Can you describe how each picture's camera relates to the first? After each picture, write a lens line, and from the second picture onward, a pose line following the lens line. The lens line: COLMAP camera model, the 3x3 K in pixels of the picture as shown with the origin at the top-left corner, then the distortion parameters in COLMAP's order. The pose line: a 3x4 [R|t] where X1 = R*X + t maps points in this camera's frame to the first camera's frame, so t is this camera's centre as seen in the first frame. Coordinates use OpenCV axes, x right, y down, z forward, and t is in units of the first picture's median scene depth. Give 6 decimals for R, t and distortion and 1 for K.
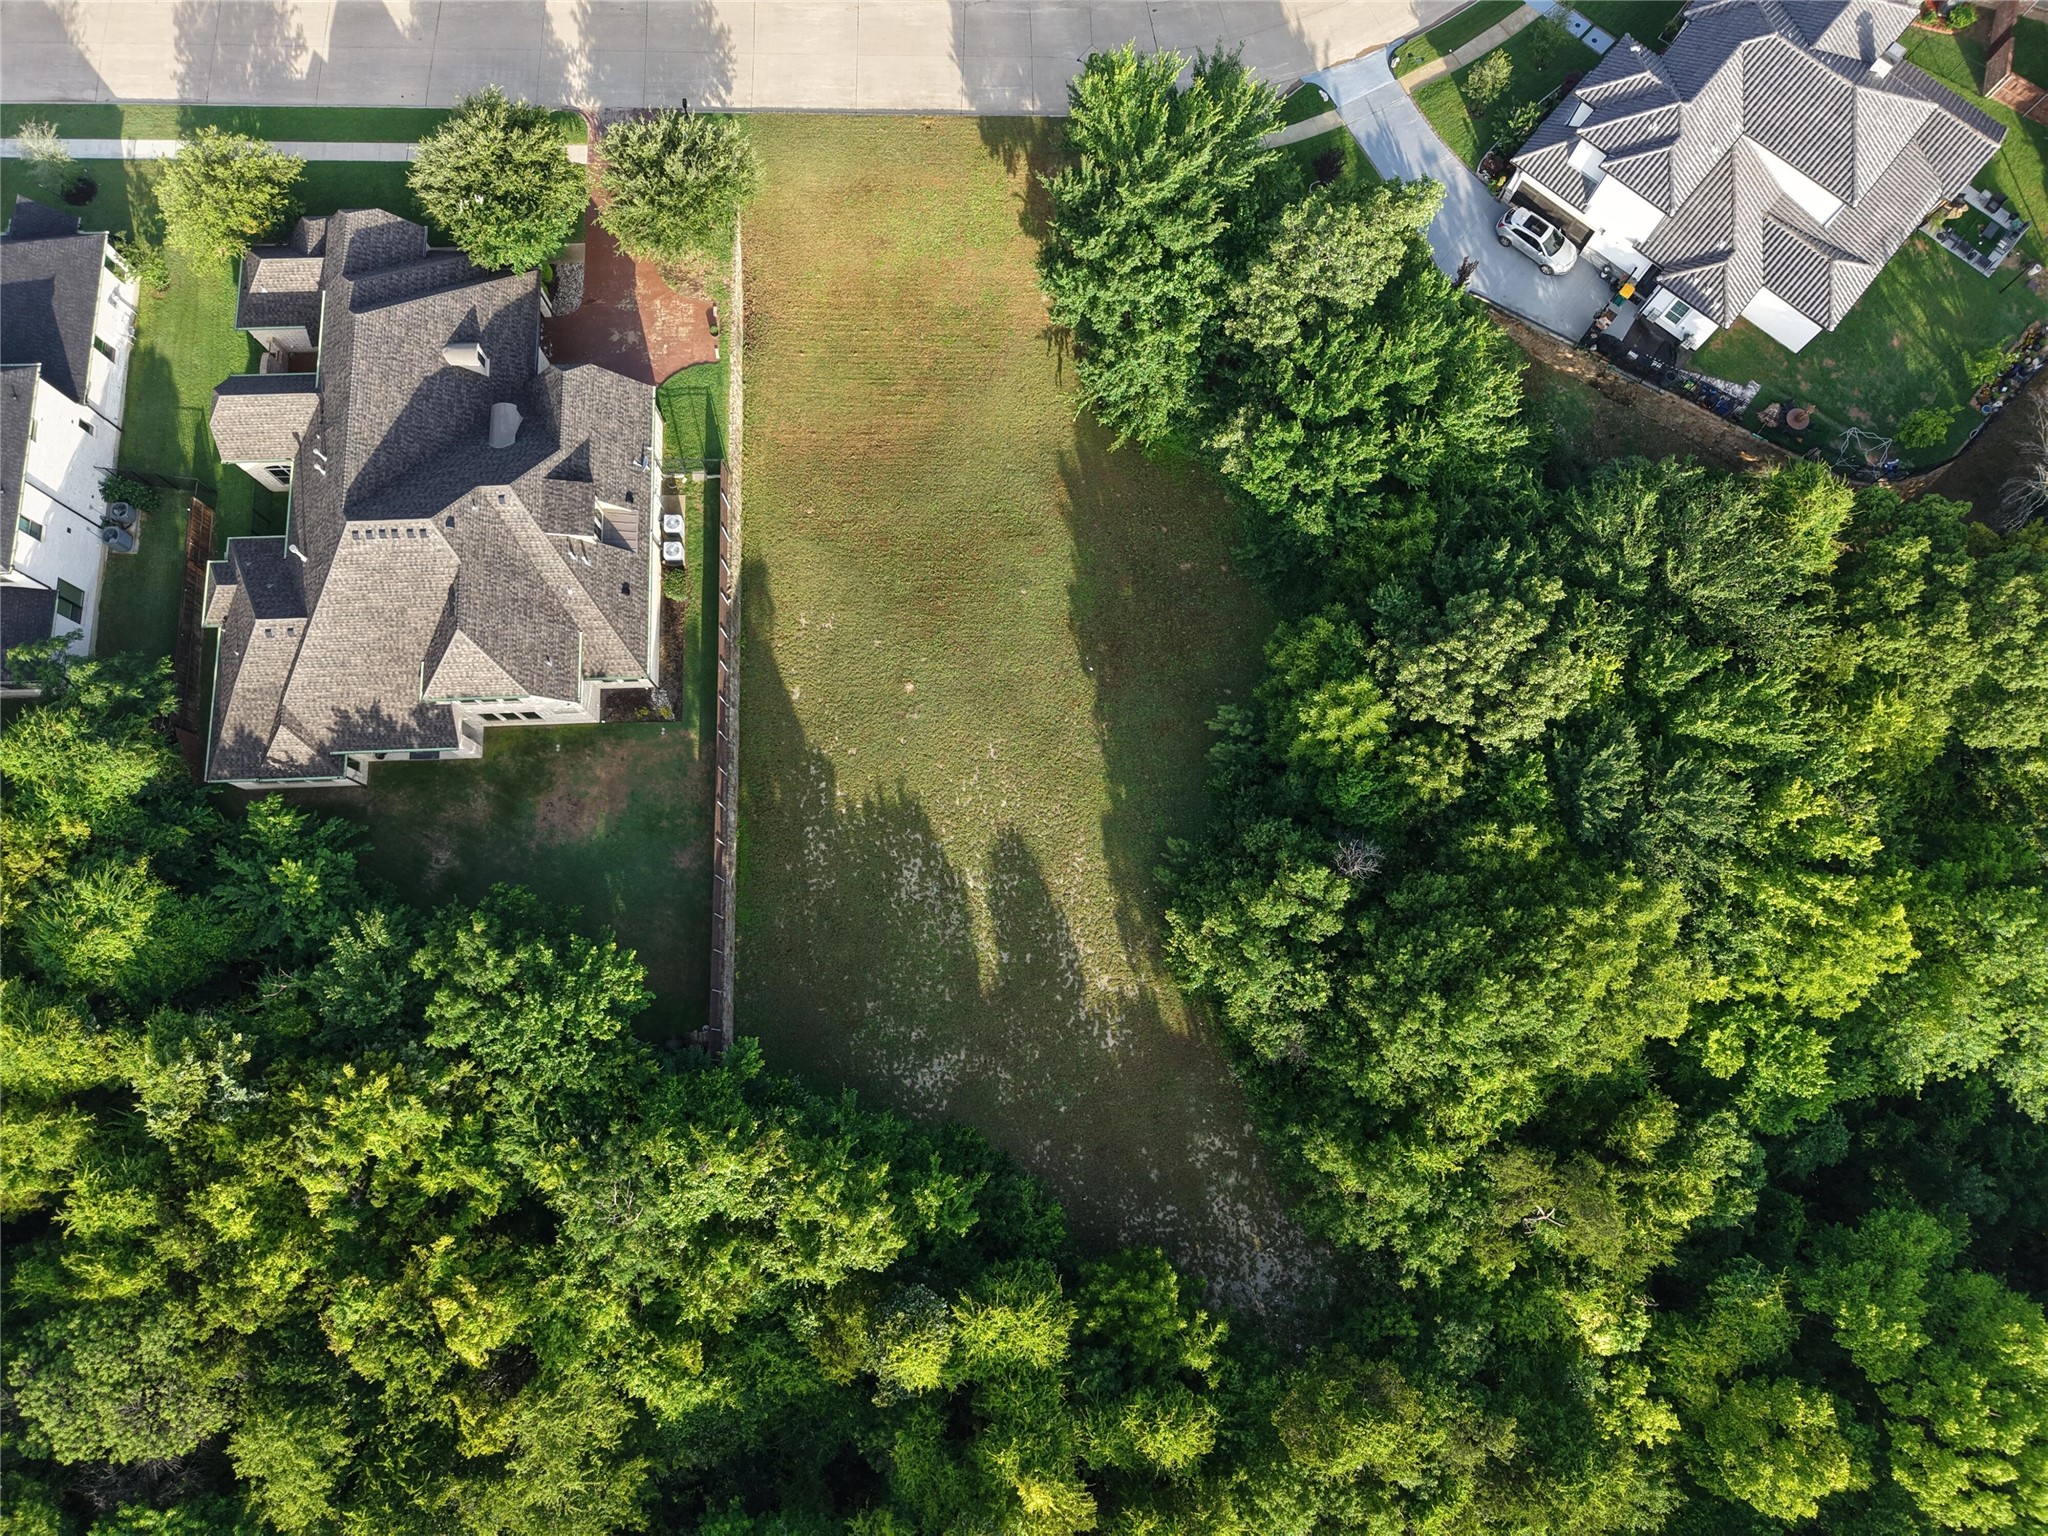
lens RADIAL K [[1431.9, 0, 1024.0], [0, 1431.9, 768.0], [0, 0, 1]] dist [0.058236, -0.082702]
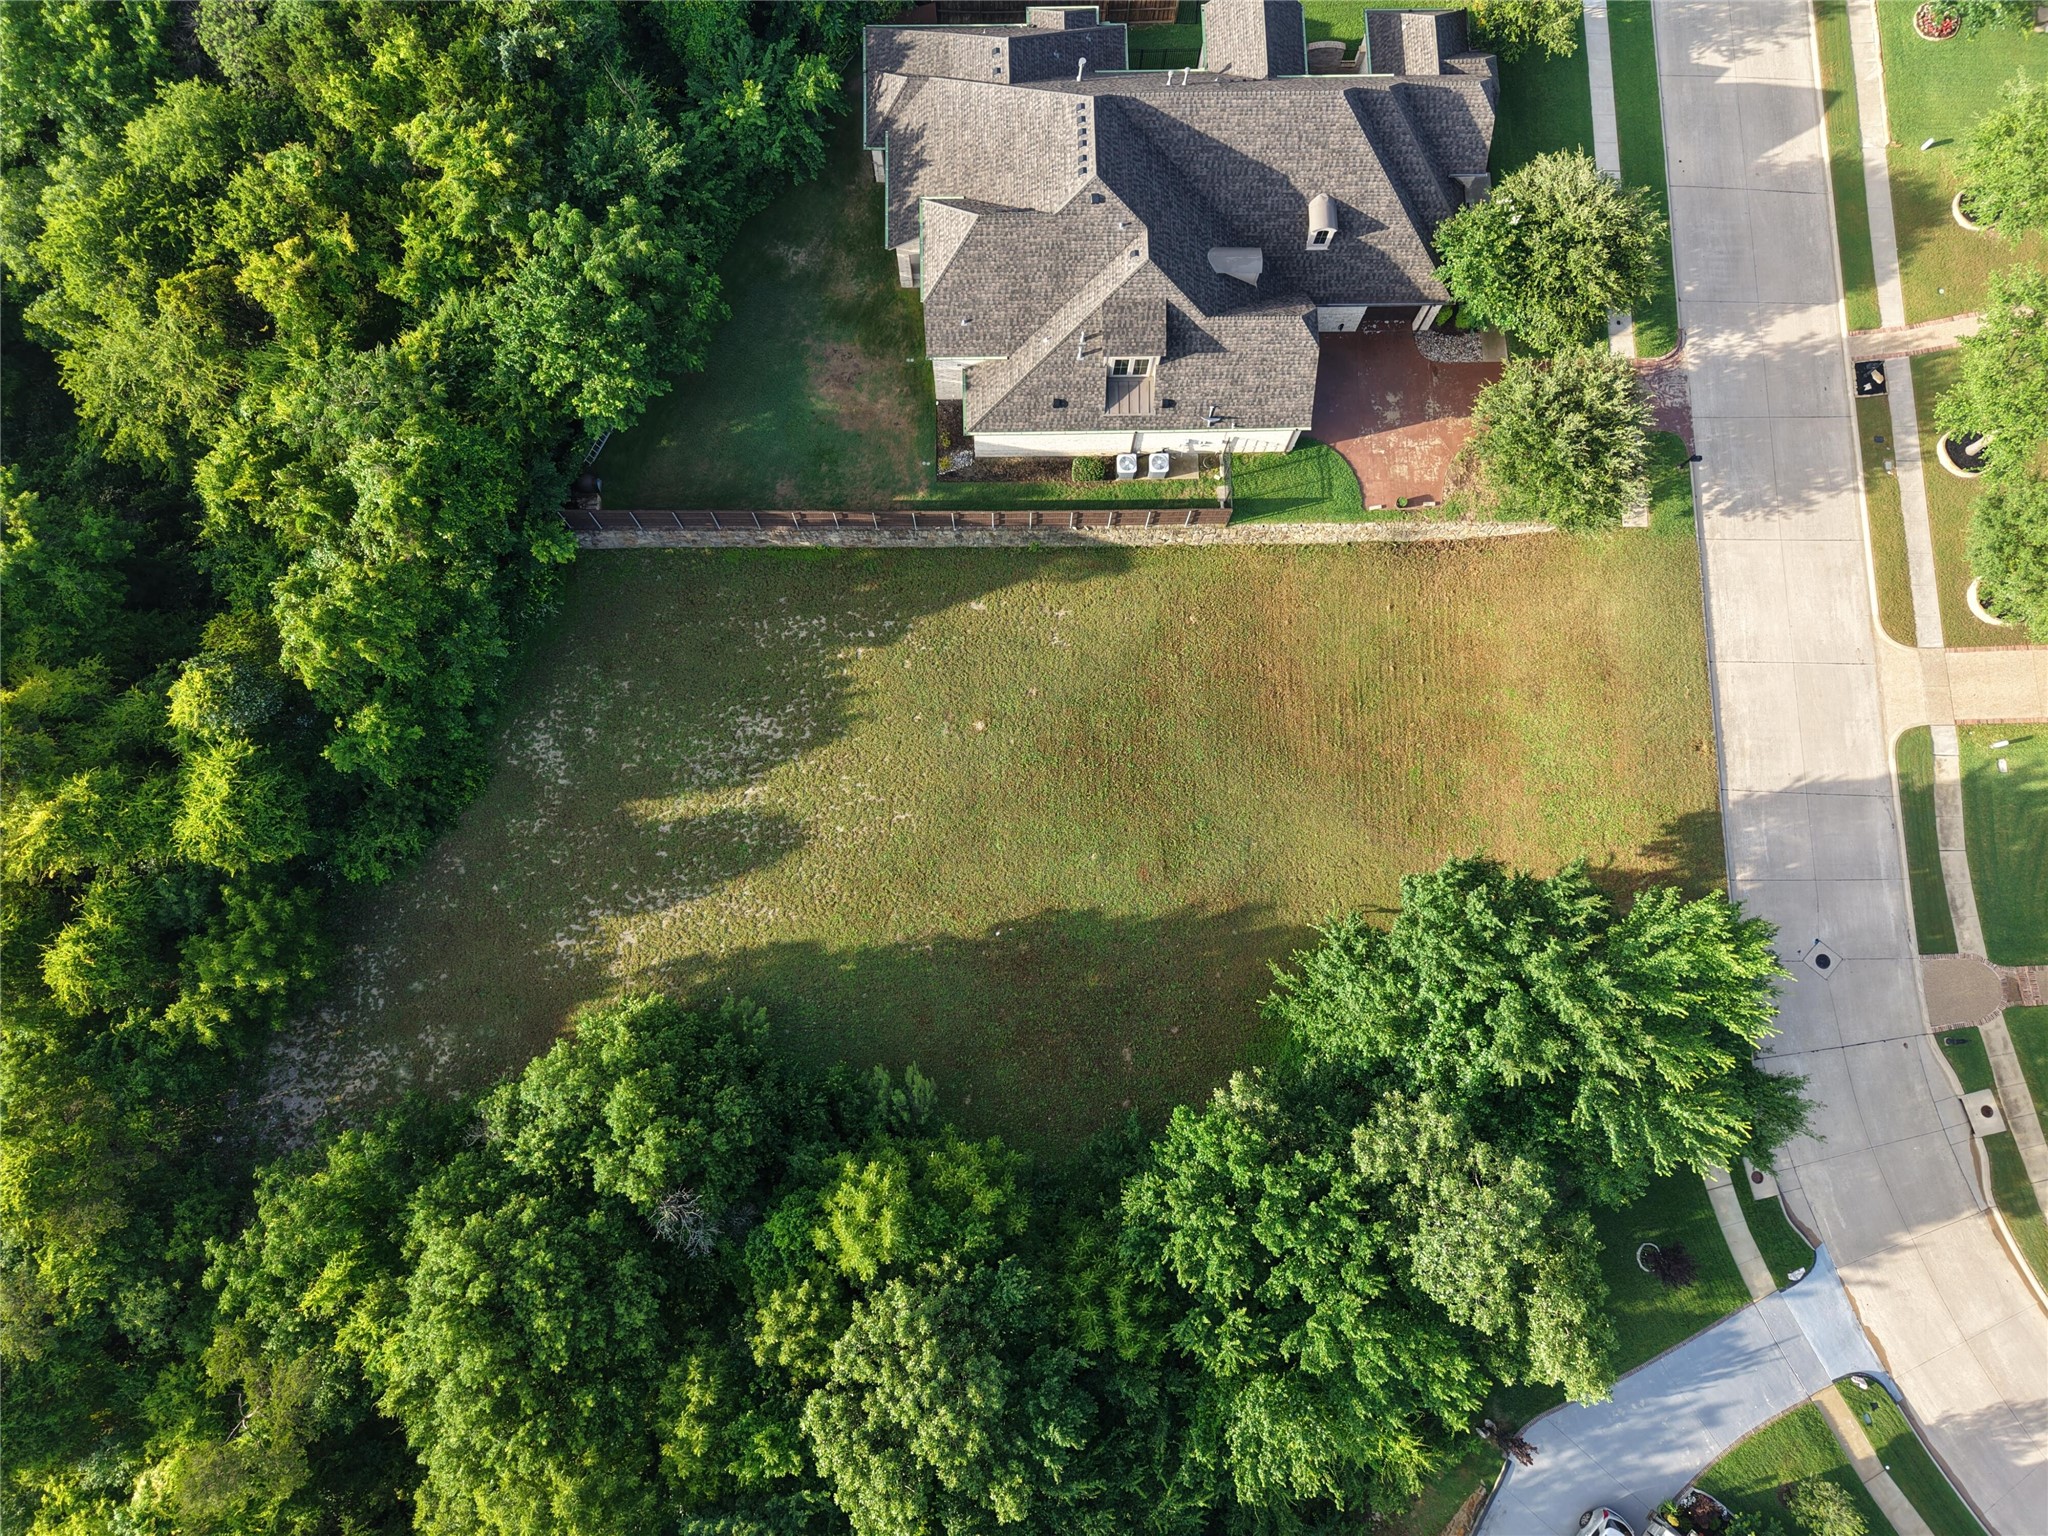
lens RADIAL K [[1404.4, 0, 1024.0], [0, 1404.4, 768.0], [0, 0, 1]] dist [0.058754, -0.076705]
pose [[-0.019450, 0.975464, -0.219299, 0.143331], [-0.975647, 0.029413, 0.217365, -0.288313], [0.218482, 0.218186, 0.951136, 0.198371]]
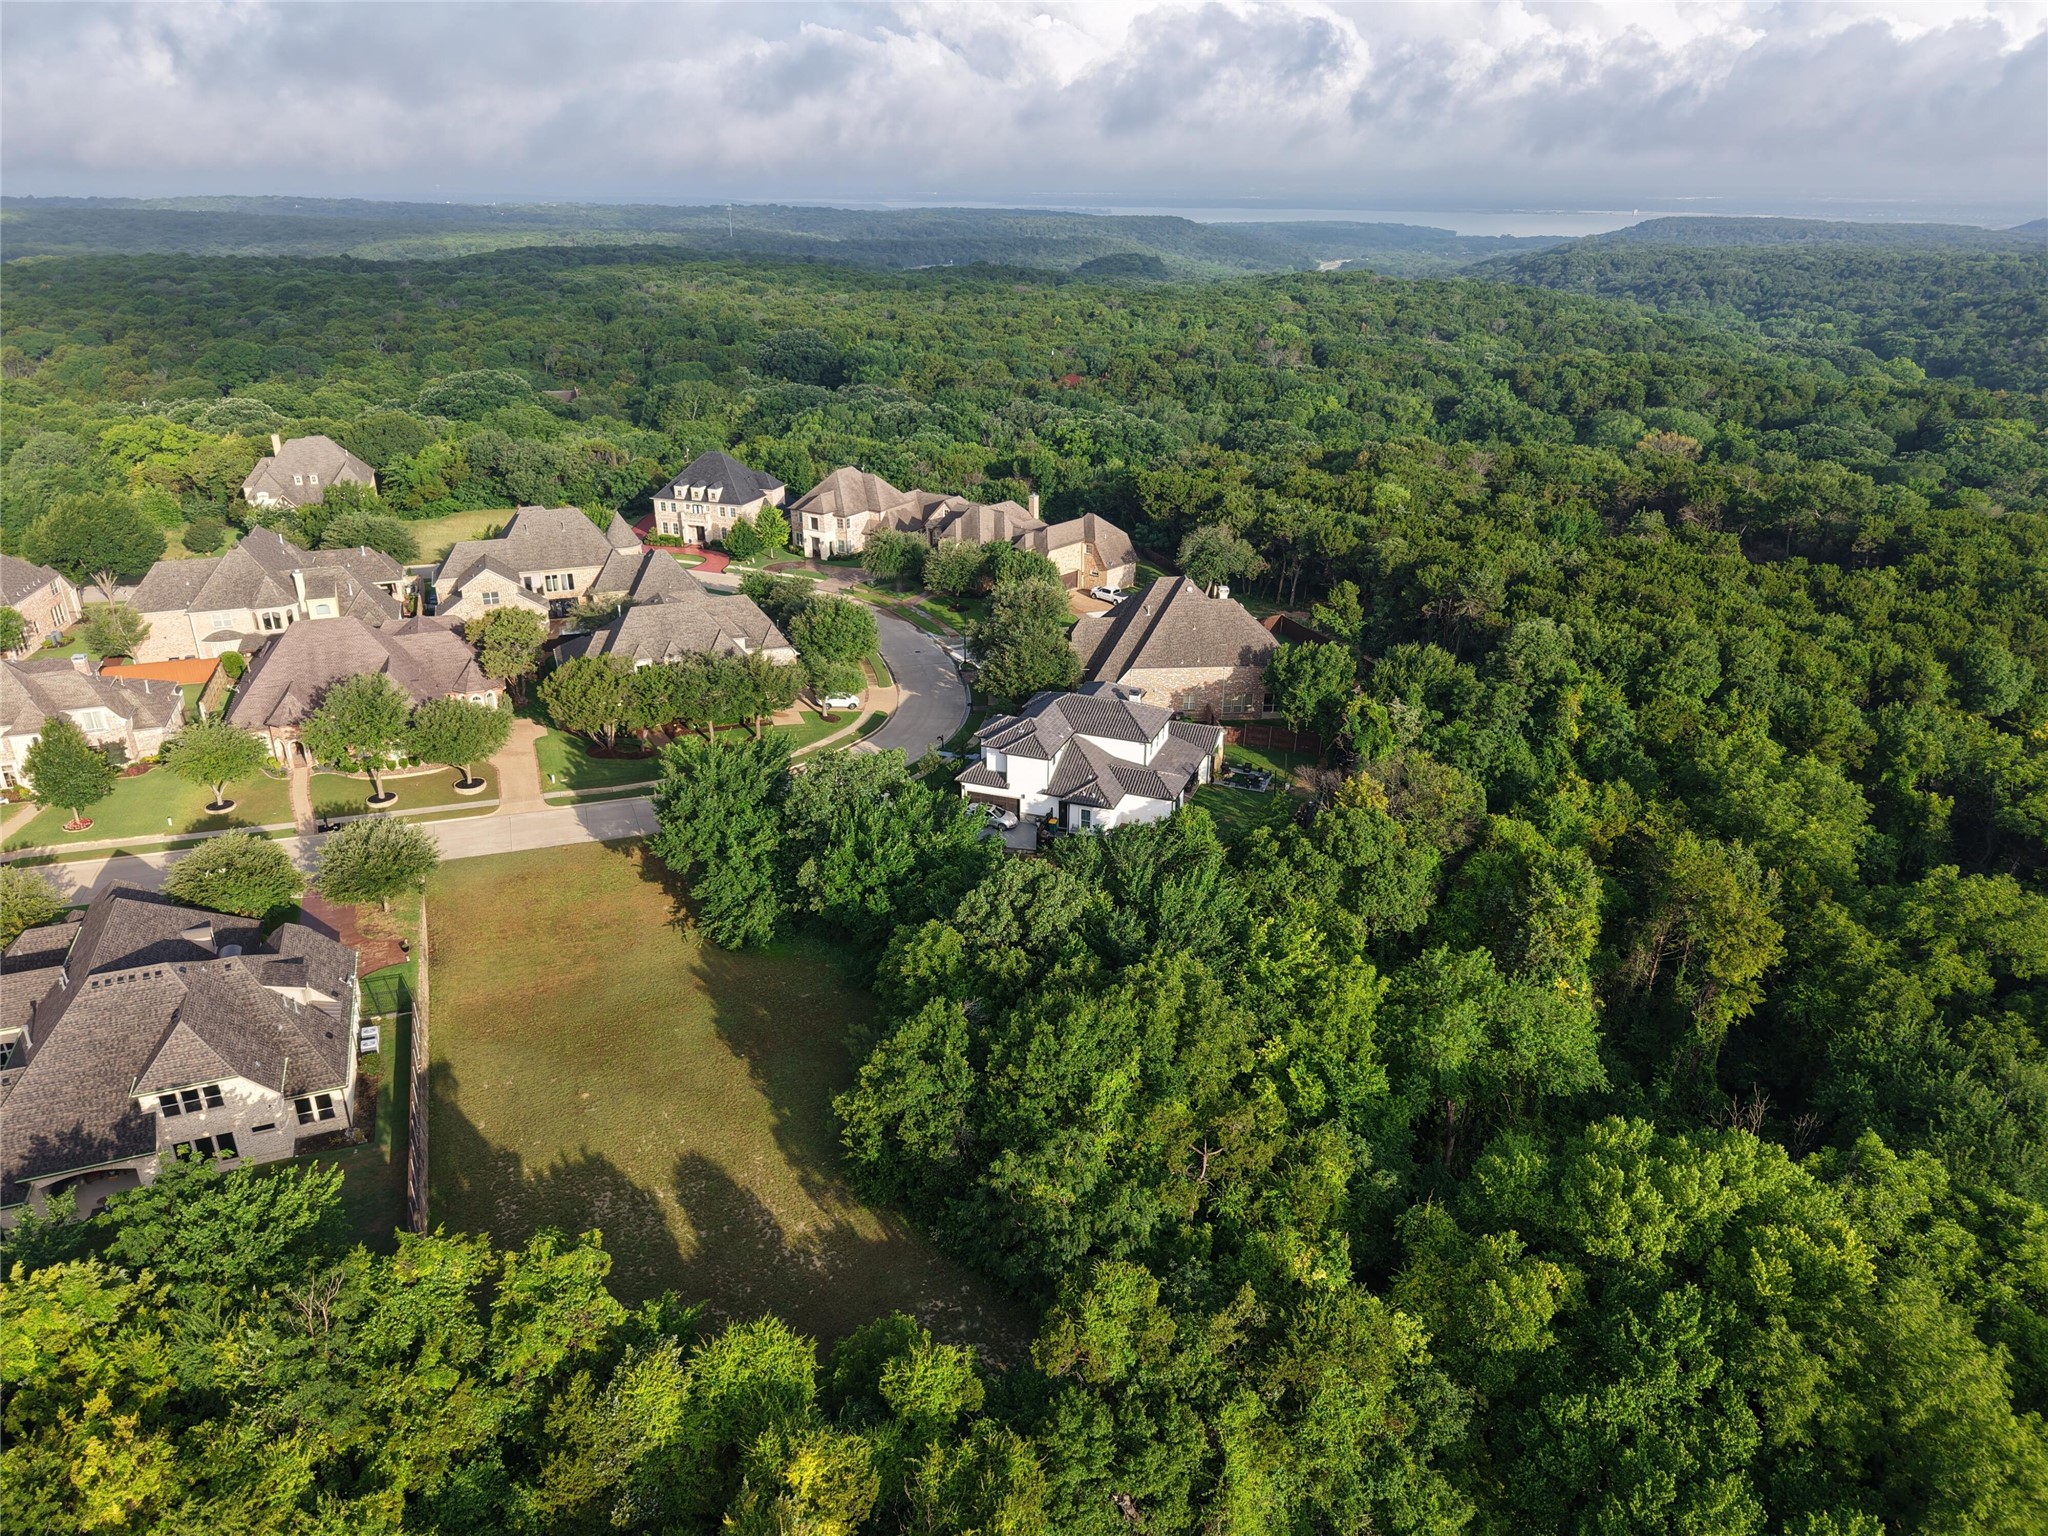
lens RADIAL K [[1383.7, 0, 1031.3], [0, 1383.7, 717.7], [0, 0, 1]] dist [0.002353, -0.000706]
pose [[0.938222, -0.132496, 0.319662, -0.063235], [0.337919, 0.549697, -0.763966, 0.799966], [-0.074494, 0.824789, 0.560511, 0.099406]]
